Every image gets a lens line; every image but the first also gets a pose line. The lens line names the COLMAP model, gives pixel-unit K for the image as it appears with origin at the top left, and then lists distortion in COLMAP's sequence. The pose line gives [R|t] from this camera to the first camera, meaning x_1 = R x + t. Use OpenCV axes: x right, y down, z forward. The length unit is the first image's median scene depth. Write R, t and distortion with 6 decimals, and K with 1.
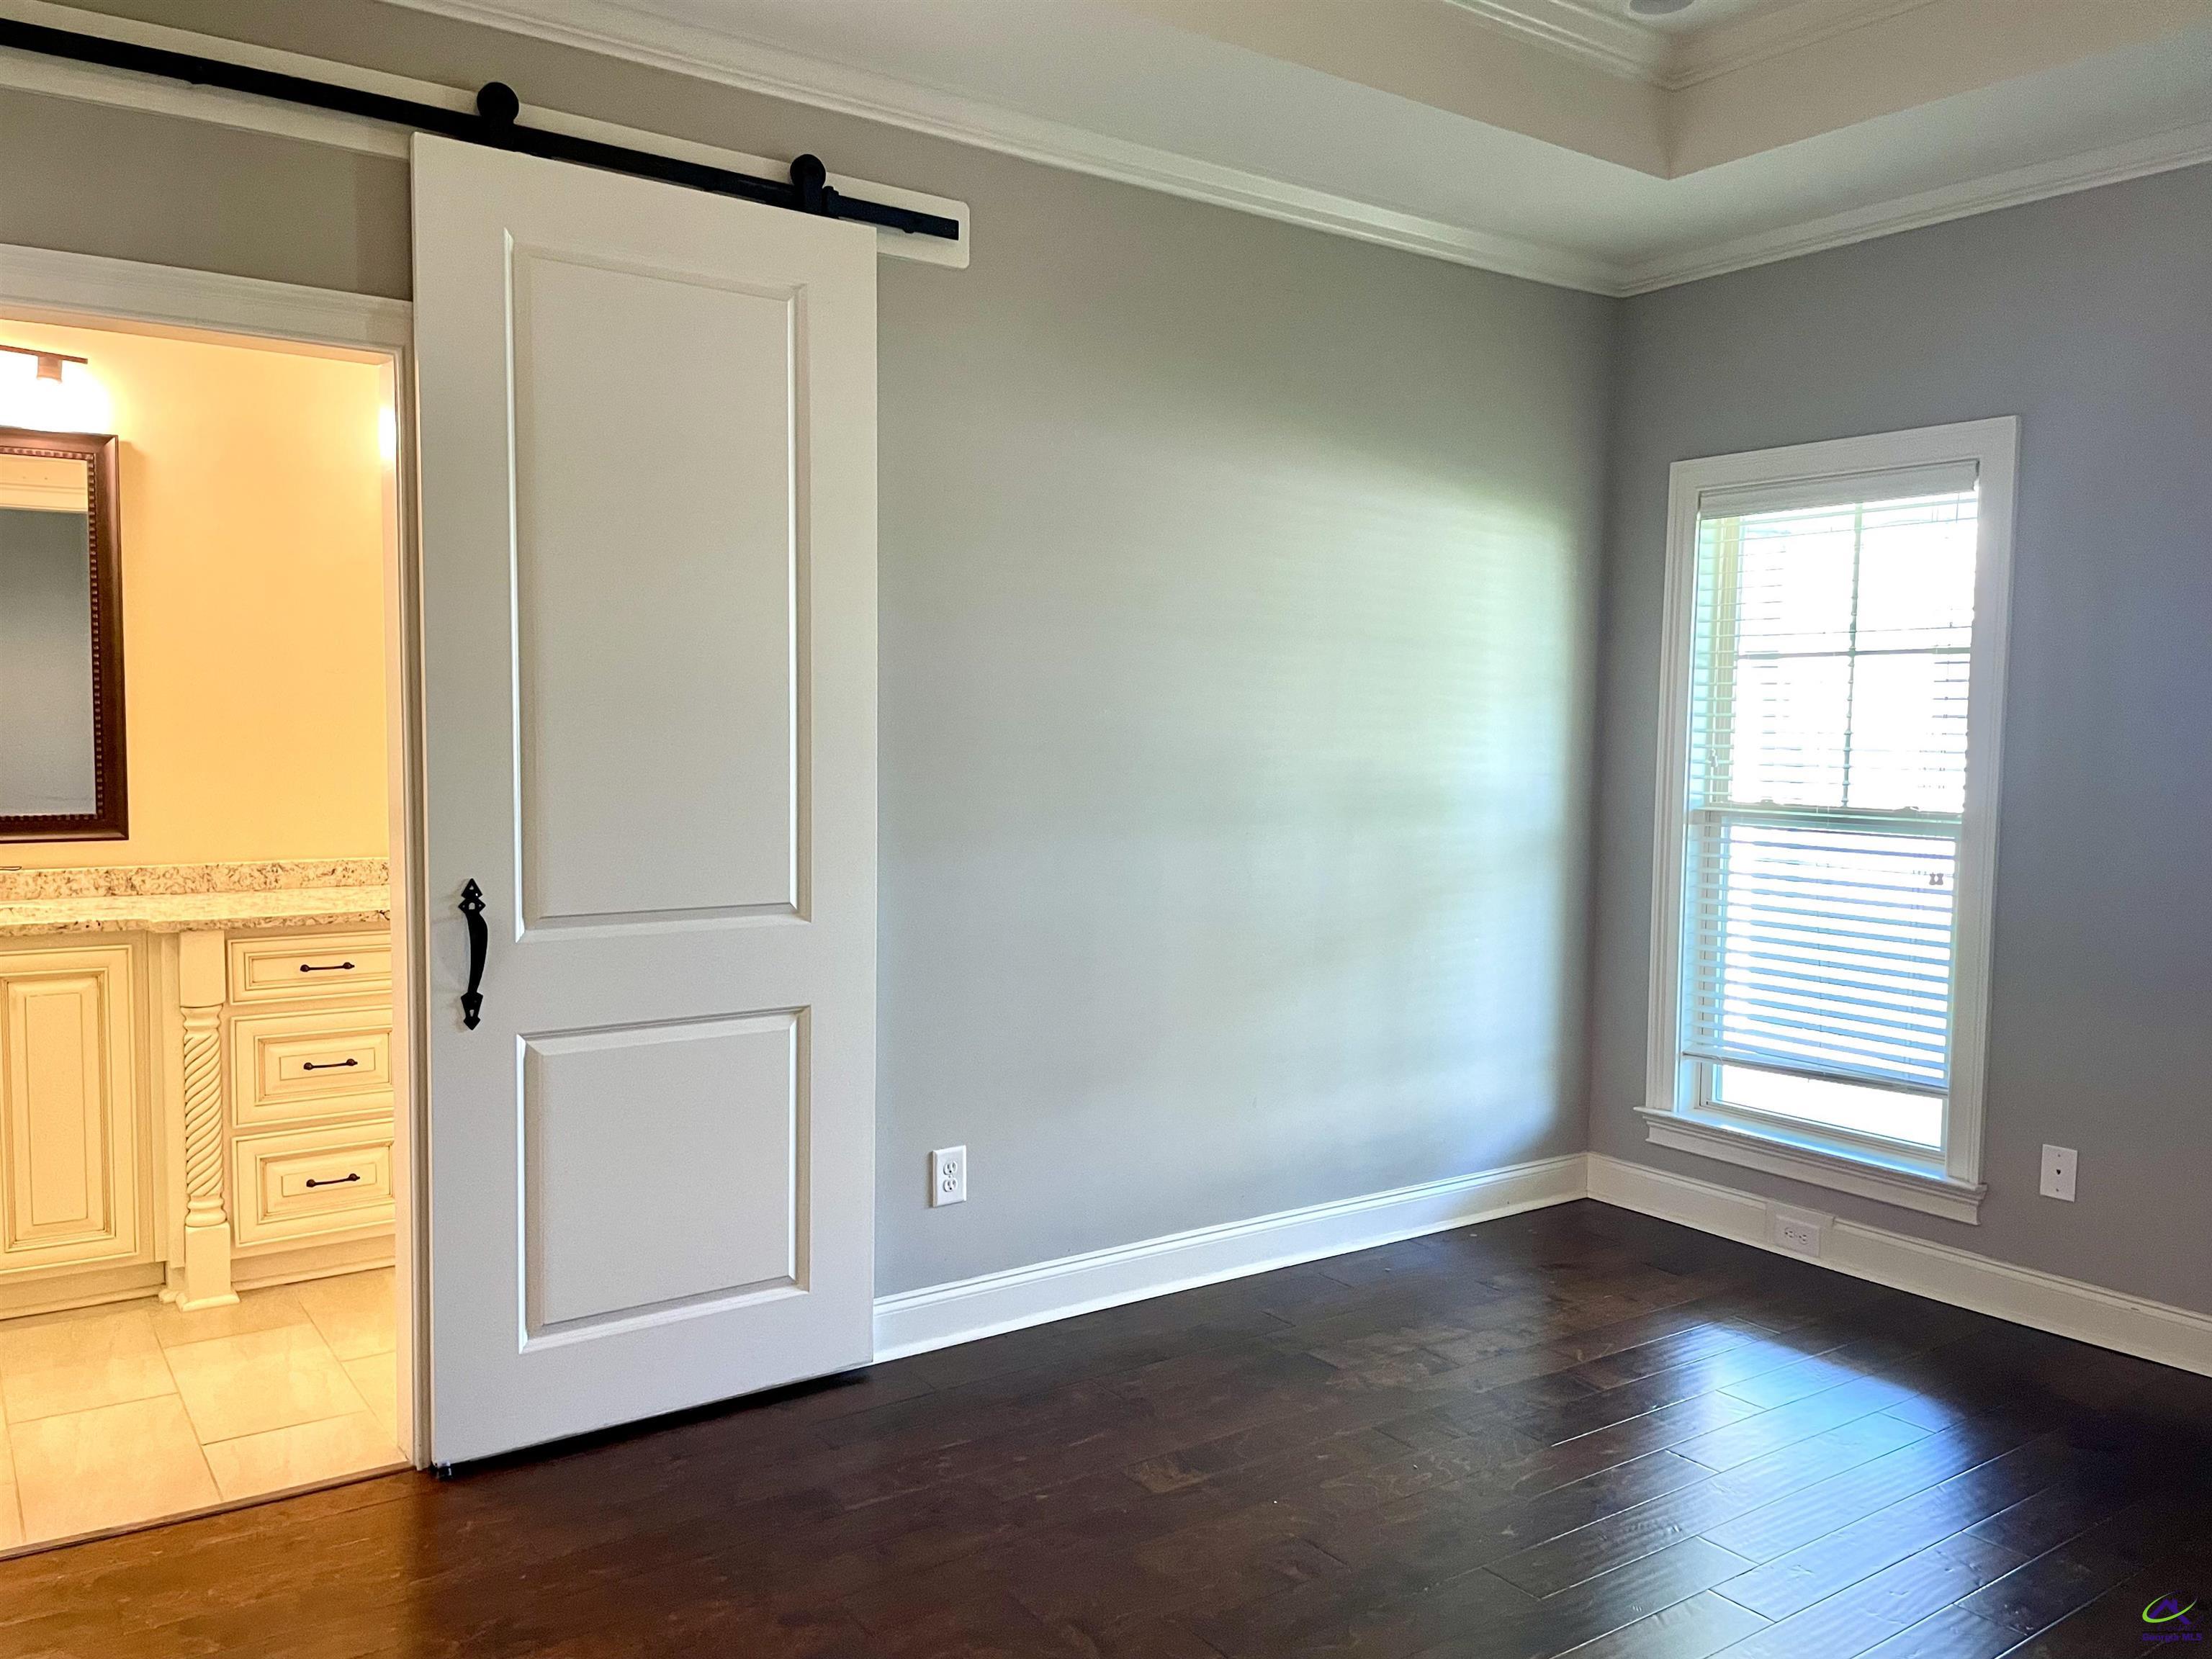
lens RADIAL K [[1674.6, 0, 1039.9], [0, 1674.6, 825.4], [0, 0, 1]] dist [0.075504, -0.083068]
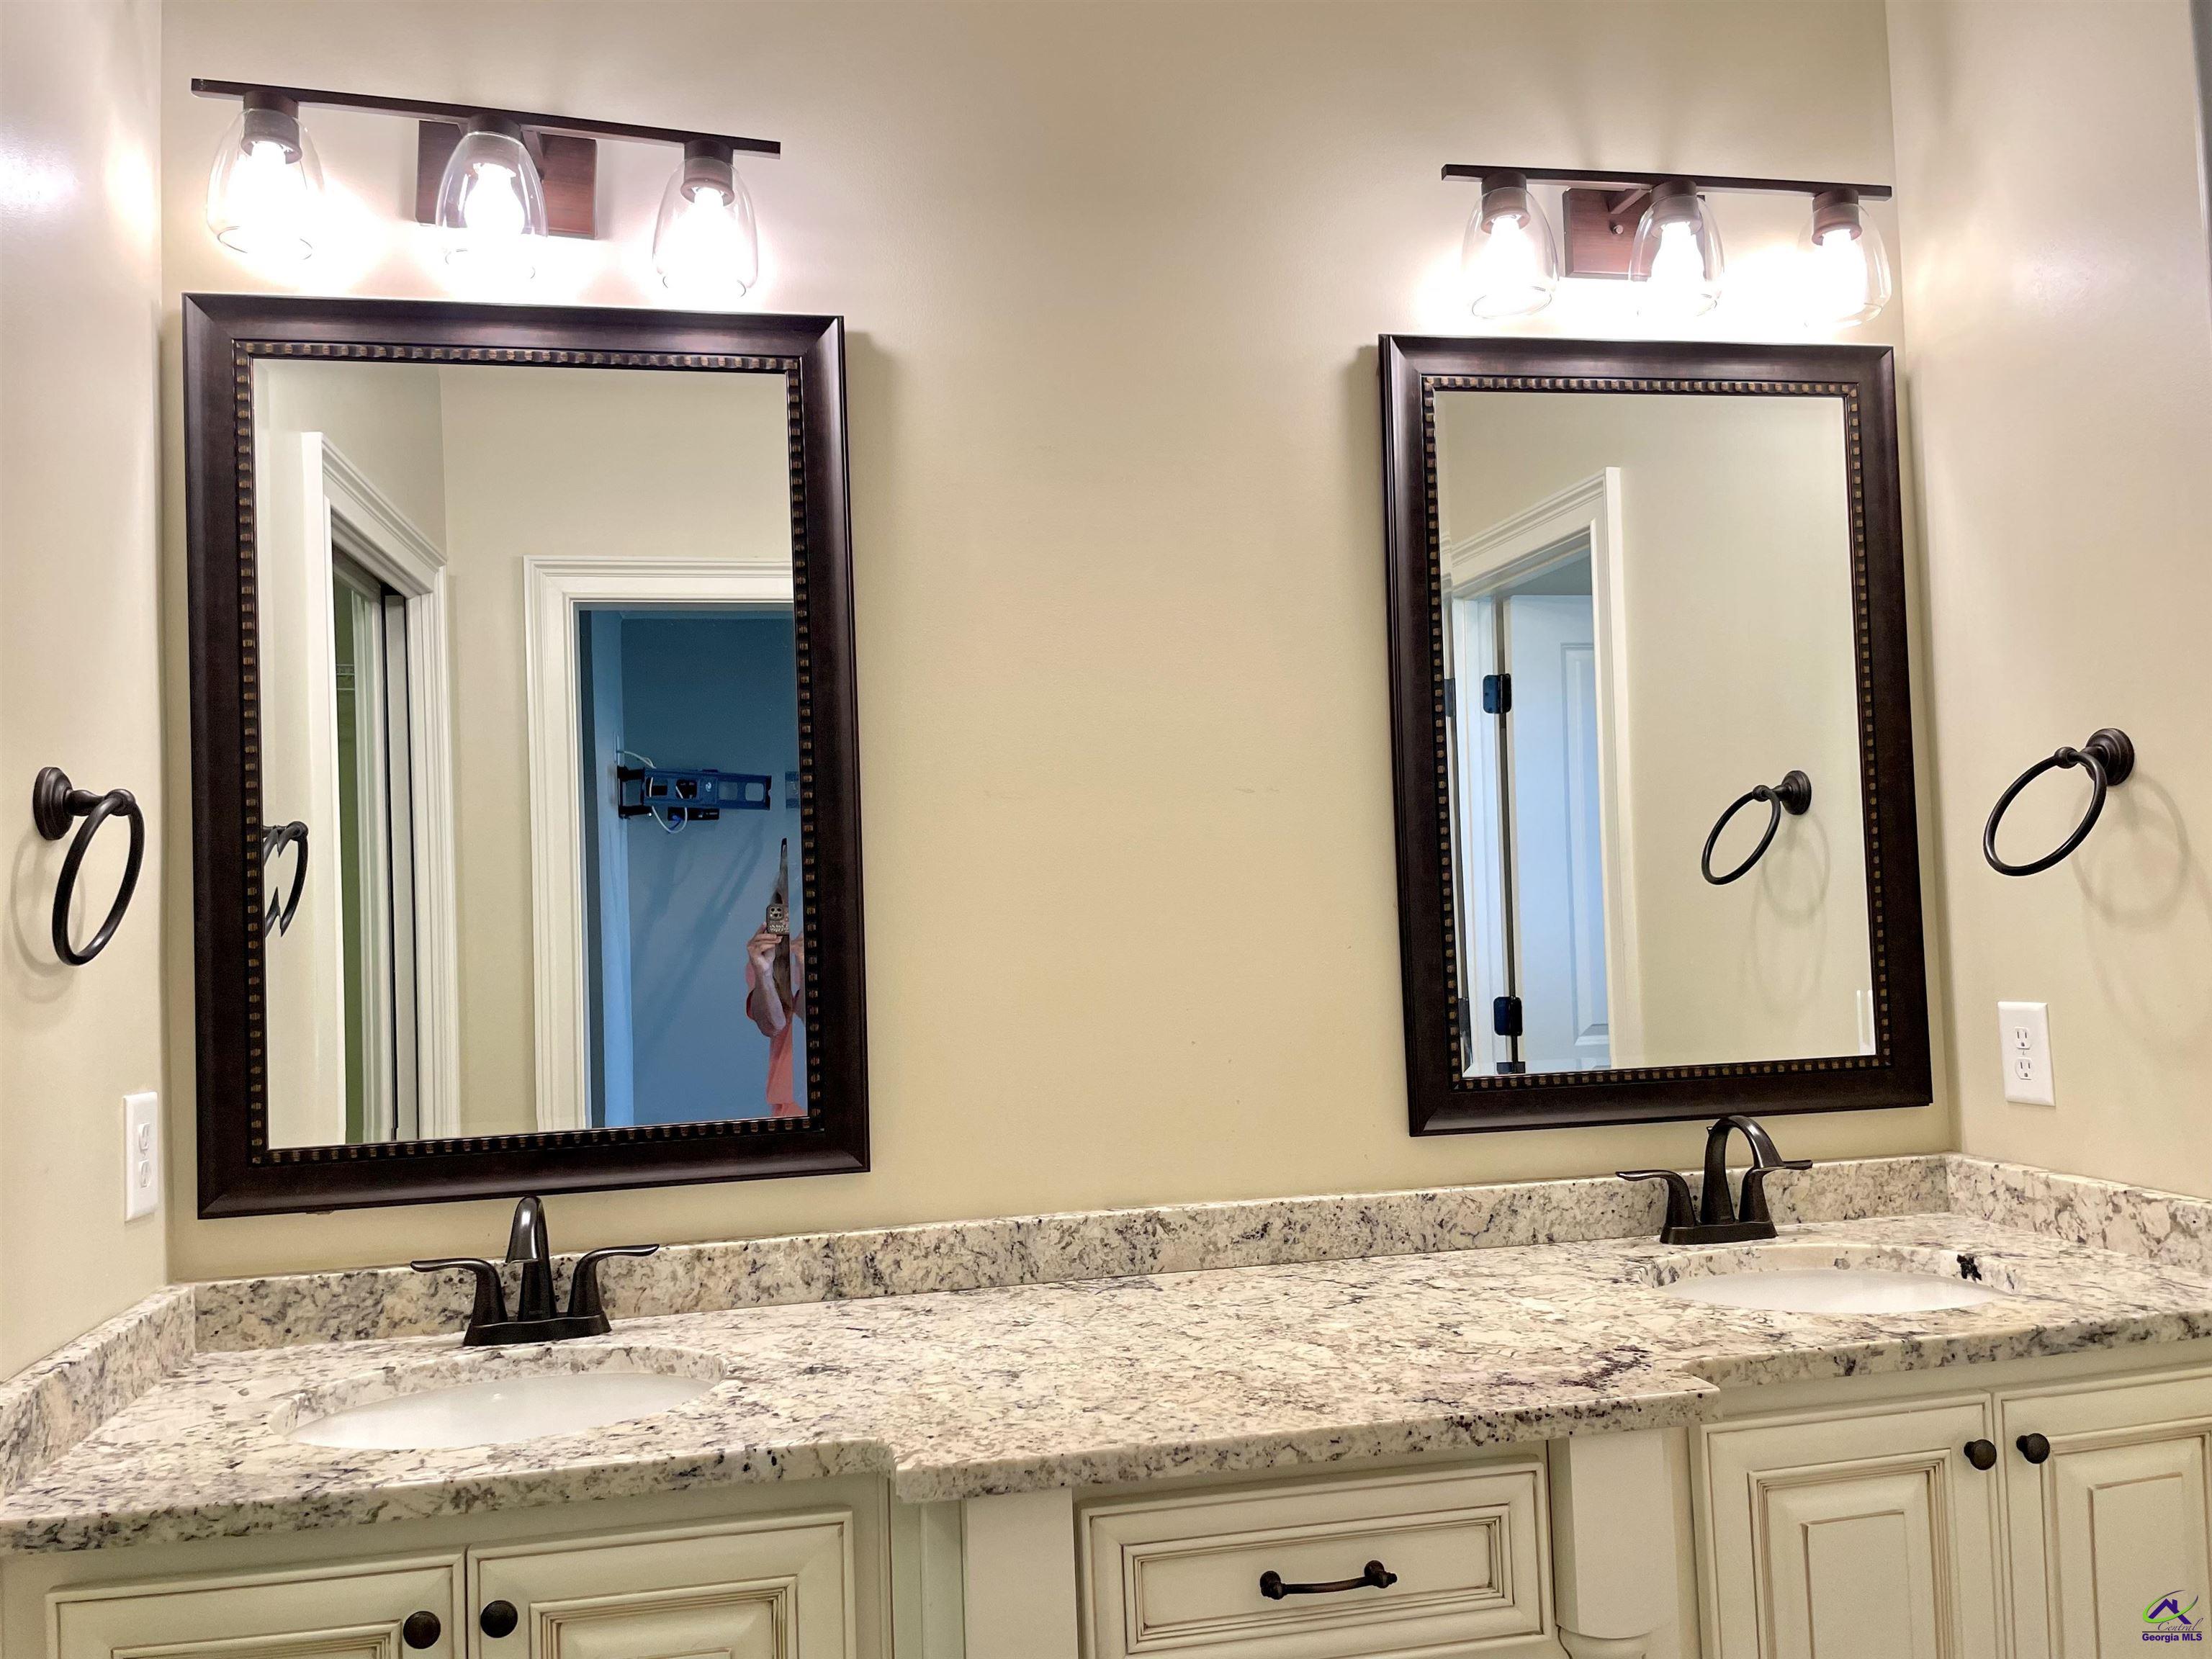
lens RADIAL K [[1674.6, 0, 1106.2], [0, 1674.6, 834.3], [0, 0, 1]] dist [0.075504, -0.083068]
pose [[0.923730, -0.057701, -0.378674, -0.304710], [0.019944, 0.994493, -0.102887, -0.035550], [0.382525, 0.087487, 0.919794, 0.609370]]
